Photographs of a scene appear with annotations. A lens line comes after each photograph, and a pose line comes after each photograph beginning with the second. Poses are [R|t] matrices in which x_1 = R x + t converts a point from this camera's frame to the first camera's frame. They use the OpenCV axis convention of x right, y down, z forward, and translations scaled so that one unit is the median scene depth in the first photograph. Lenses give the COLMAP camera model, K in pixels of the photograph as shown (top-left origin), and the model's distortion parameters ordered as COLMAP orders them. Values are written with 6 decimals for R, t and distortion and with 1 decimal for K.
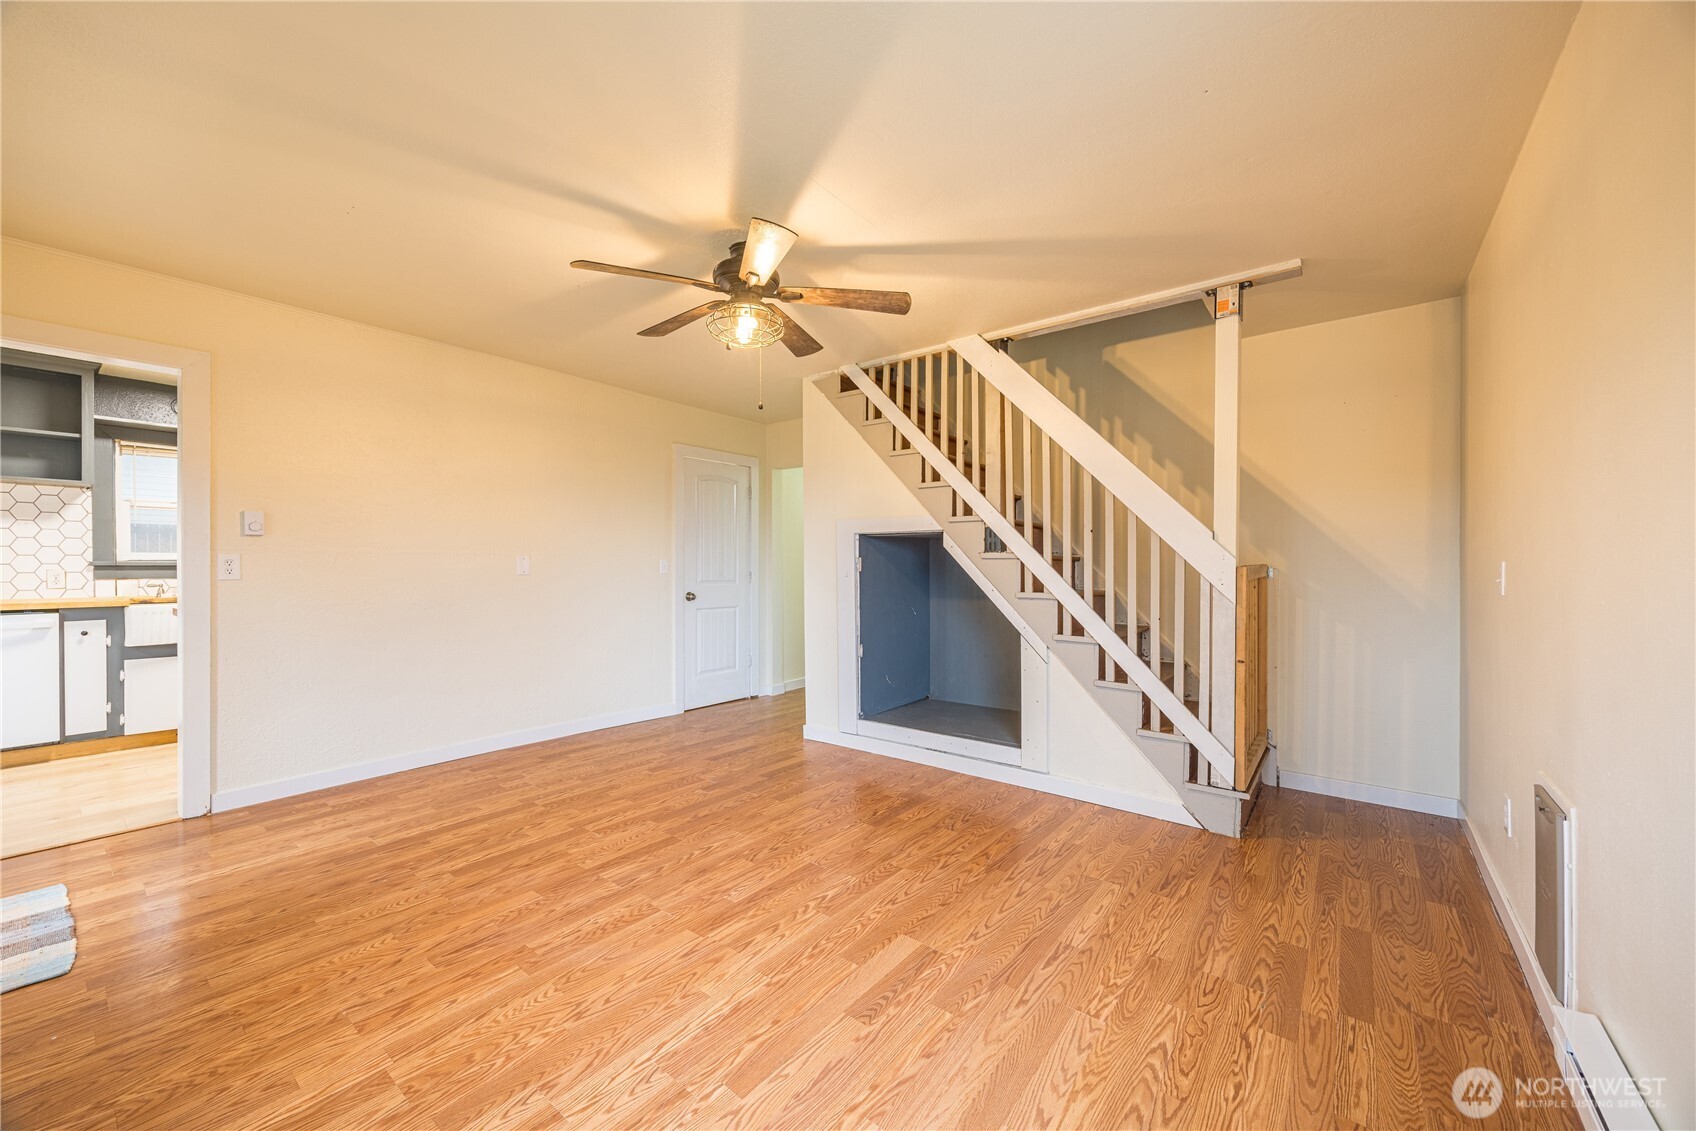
lens RADIAL K [[650.1, 0, 851.2], [0, 650.1, 566.1], [0, 0, 1]] dist [-0.002638, -0.000380]
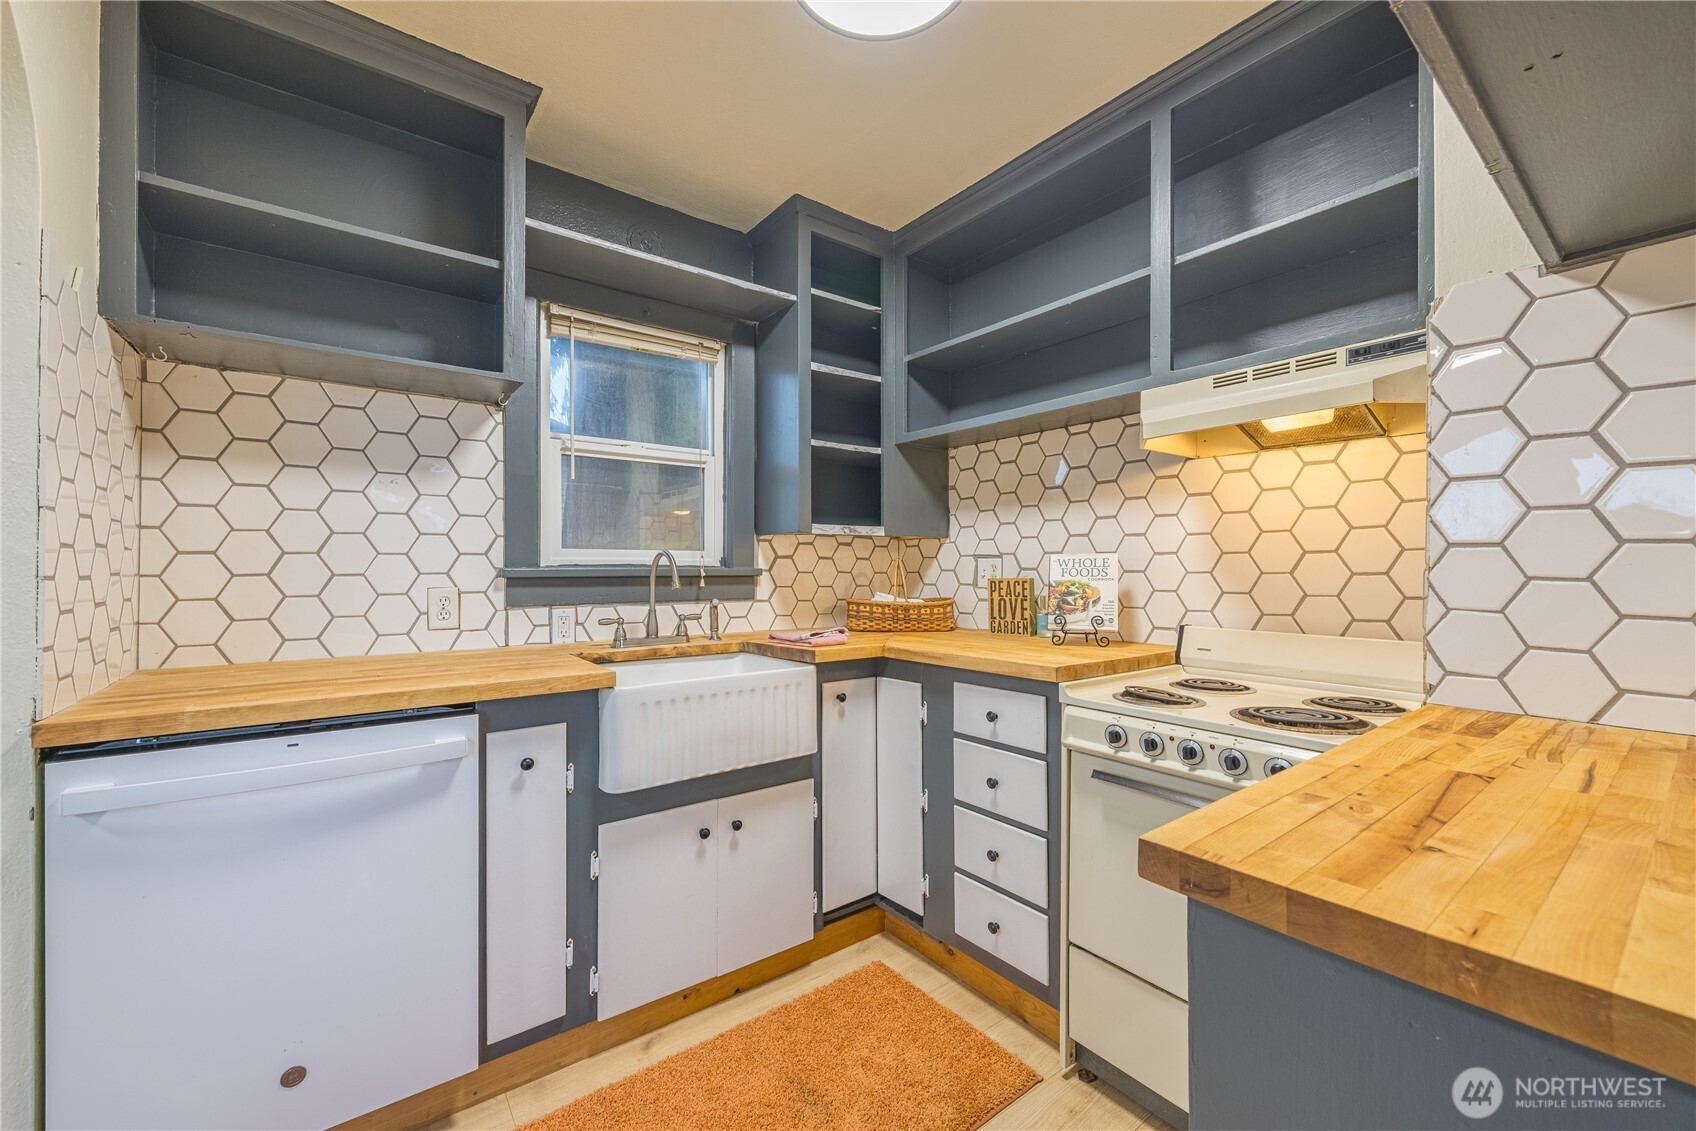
lens RADIAL K [[670.8, 0, 839.6], [0, 670.8, 561.5], [0, 0, 1]] dist [-0.001502, -0.000499]
pose [[0.963724, -0.004313, -0.266866, -1.190554], [0.002637, 0.999974, -0.006641, -0.011753], [0.266888, 0.005697, 0.963711, 0.886795]]
